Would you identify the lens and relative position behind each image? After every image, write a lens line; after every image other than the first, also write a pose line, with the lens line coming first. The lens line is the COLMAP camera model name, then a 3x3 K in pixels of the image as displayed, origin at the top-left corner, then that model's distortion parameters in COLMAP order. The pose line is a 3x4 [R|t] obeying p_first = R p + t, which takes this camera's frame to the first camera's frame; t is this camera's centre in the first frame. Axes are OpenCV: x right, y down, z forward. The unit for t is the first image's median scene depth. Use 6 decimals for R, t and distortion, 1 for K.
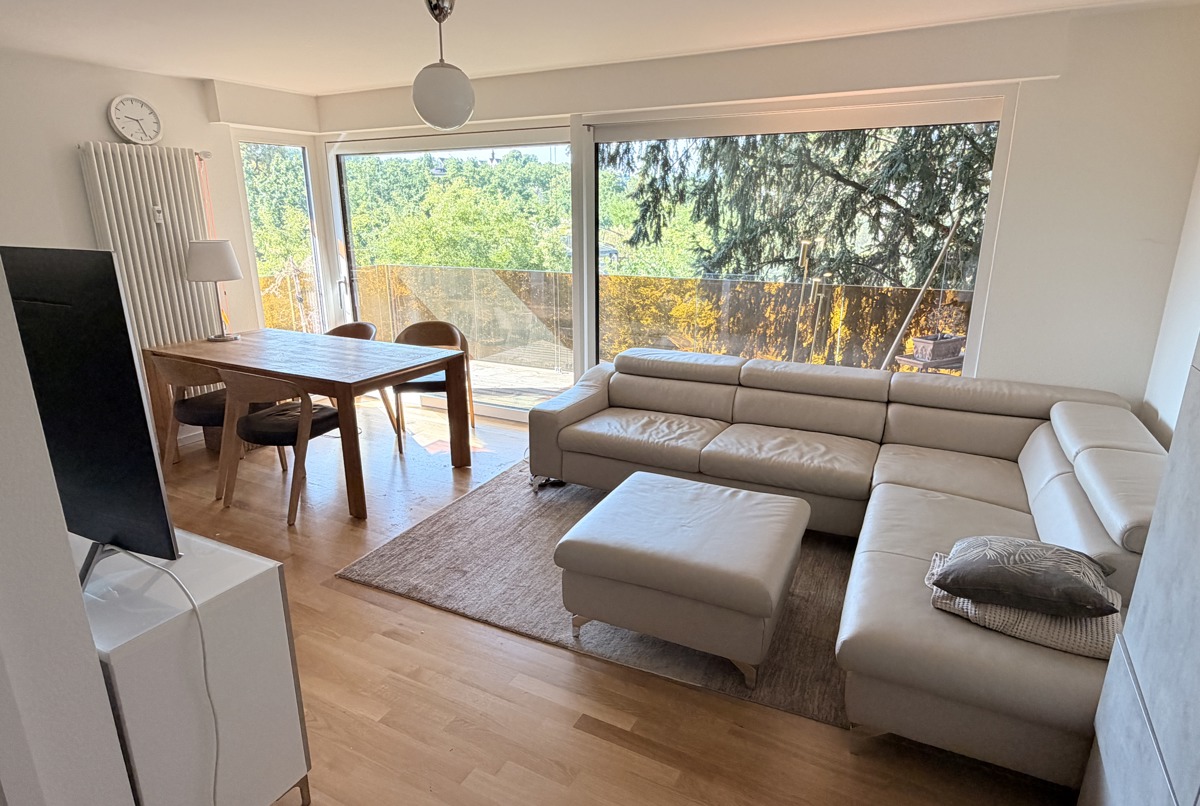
lens RADIAL K [[681.7, 0, 606.7], [0, 681.7, 401.0], [0, 0, 1]] dist [-0.003699, -0.000405]
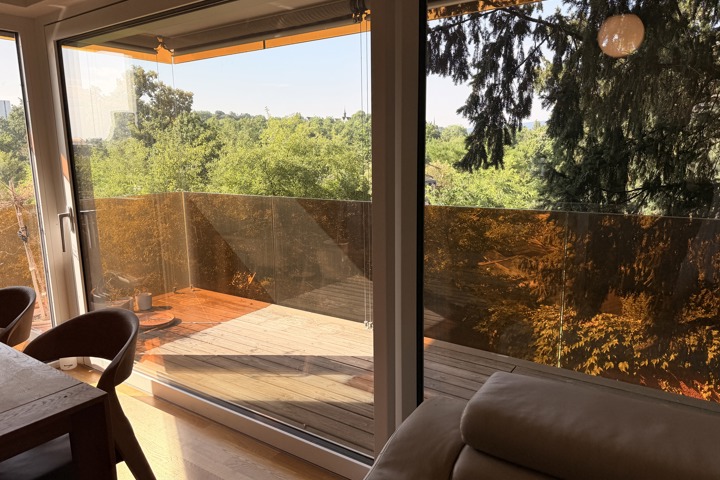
lens RADIAL K [[498.3, 0, 359.3], [0, 498.3, 242.8], [0, 0, 1]] dist [0.038384, -0.000410]
pose [[0.991389, 0.012891, -0.130310, -0.007094], [-0.025255, 0.995282, -0.093677, -0.082835], [0.128488, 0.096162, 0.987038, 0.411691]]
